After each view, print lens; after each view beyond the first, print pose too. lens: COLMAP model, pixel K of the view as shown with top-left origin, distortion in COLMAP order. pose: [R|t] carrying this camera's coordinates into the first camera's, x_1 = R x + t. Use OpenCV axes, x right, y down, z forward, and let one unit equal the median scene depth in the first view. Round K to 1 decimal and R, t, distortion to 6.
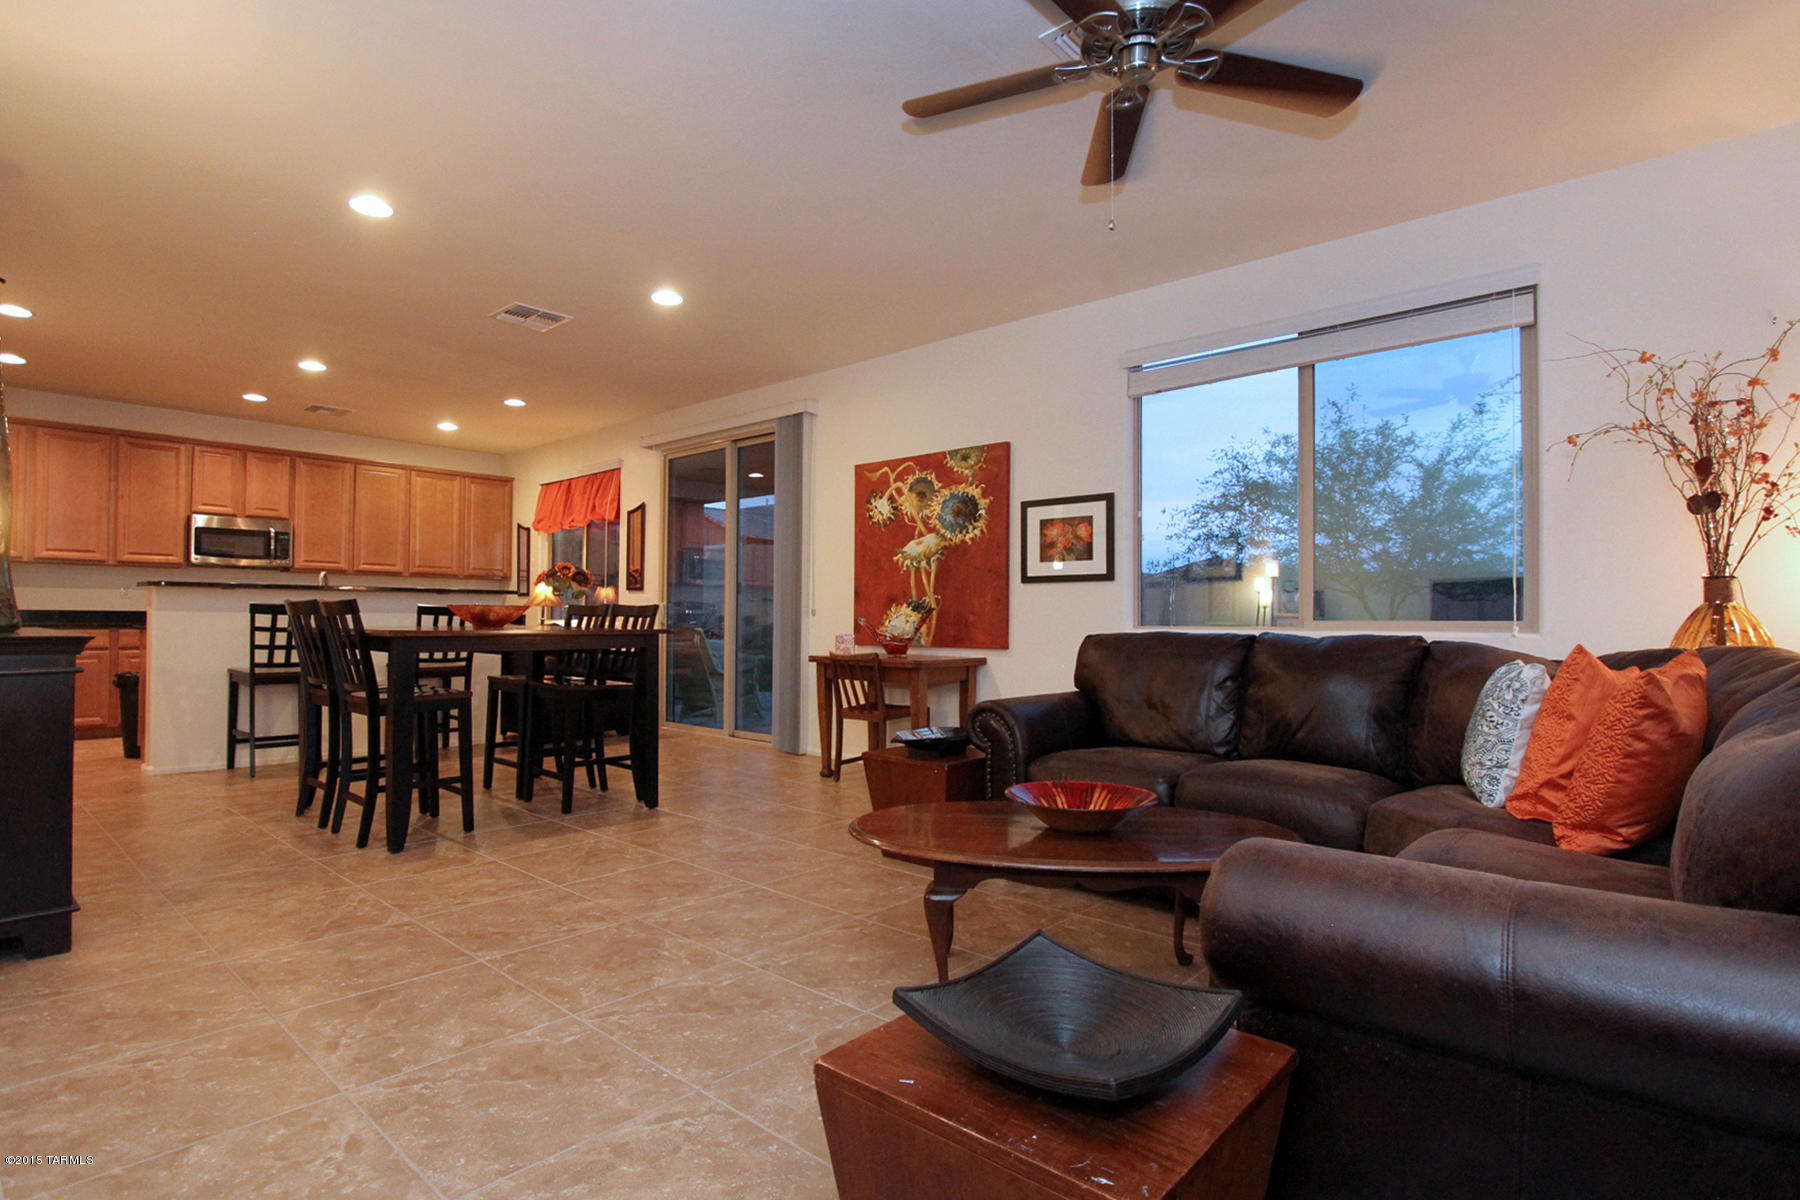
lens RADIAL K [[871.9, 0, 898.8], [0, 871.9, 600.1], [0, 0, 1]] dist [-0.001756, -0.000119]
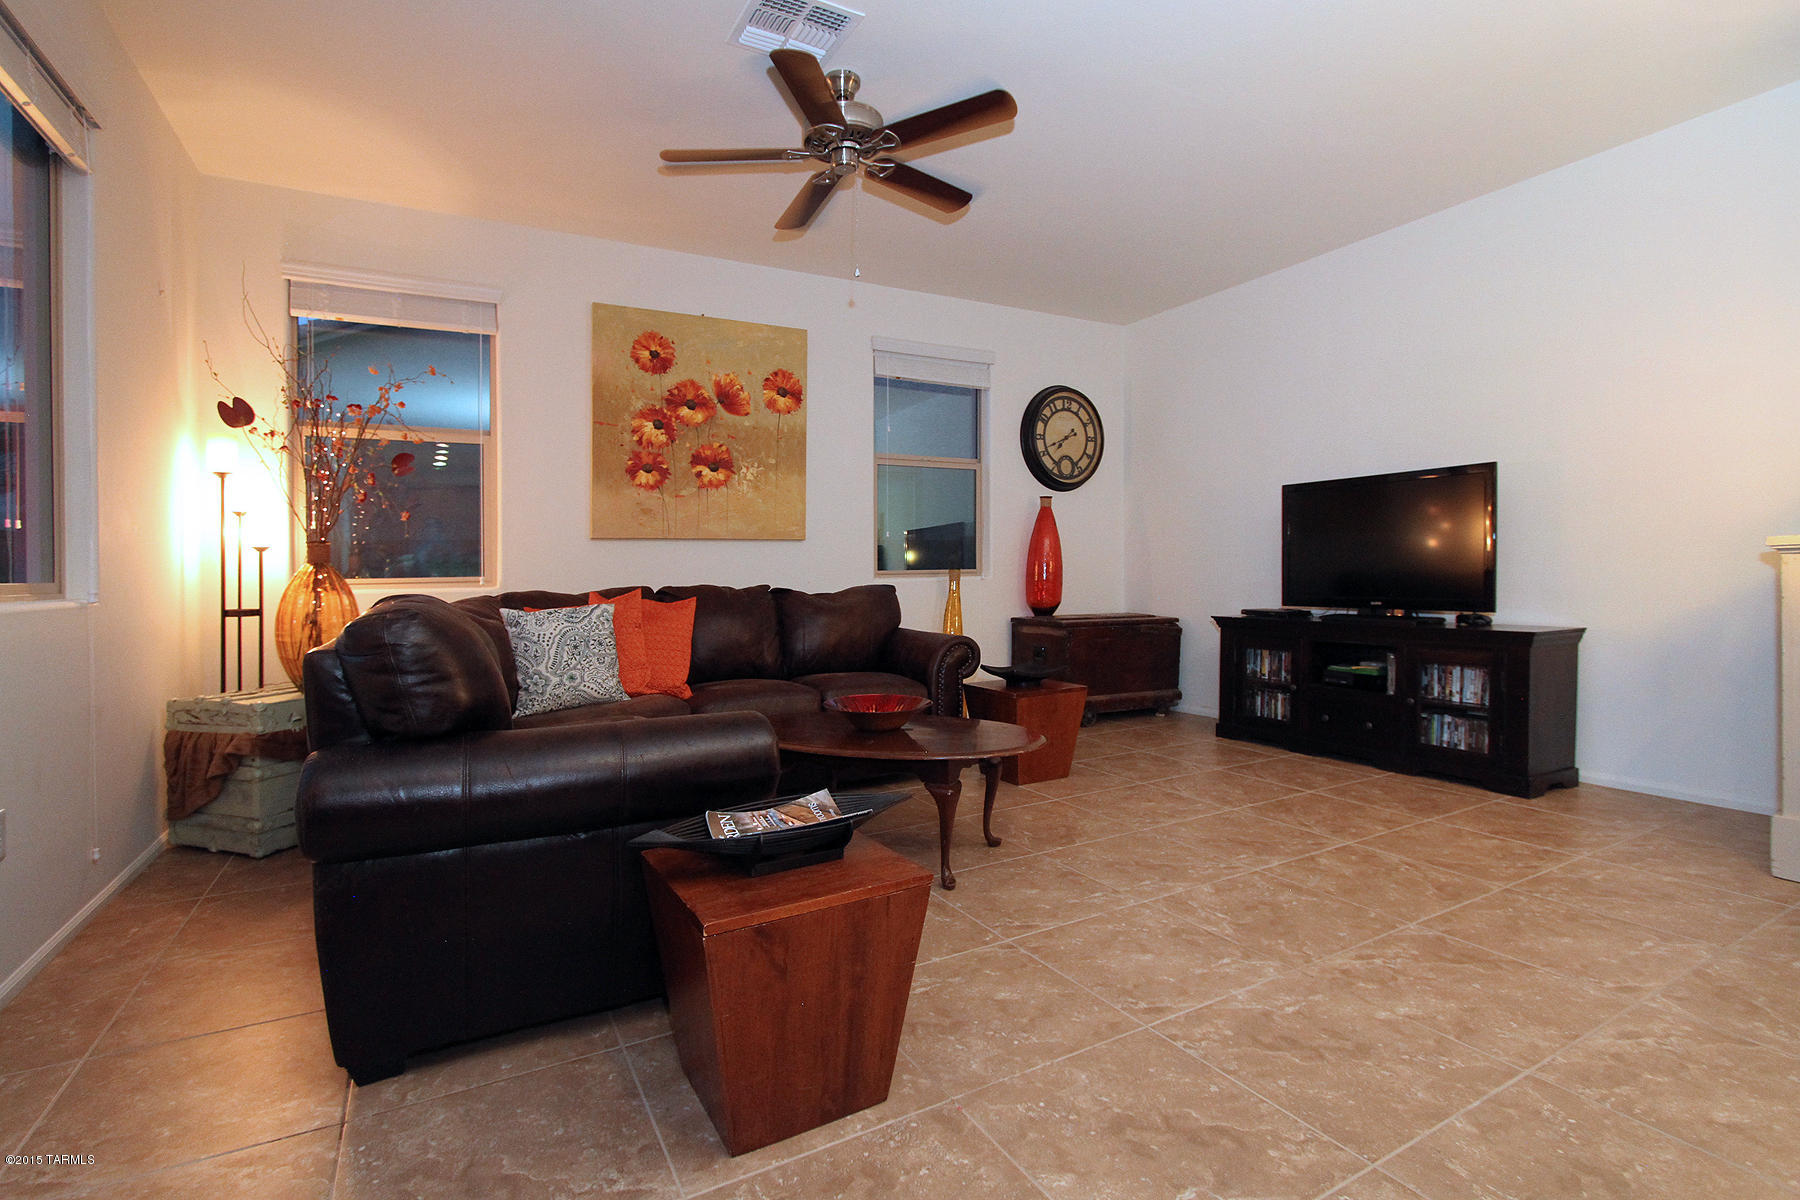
lens RADIAL K [[871.9, 0, 904.4], [0, 871.9, 590.6], [0, 0, 1]] dist [-0.001756, -0.000119]
pose [[-0.943748, 0.000609, 0.330664, -0.253038], [0.001872, 0.999992, 0.003499, 0.034140], [-0.330659, 0.003921, -0.943742, 2.021677]]
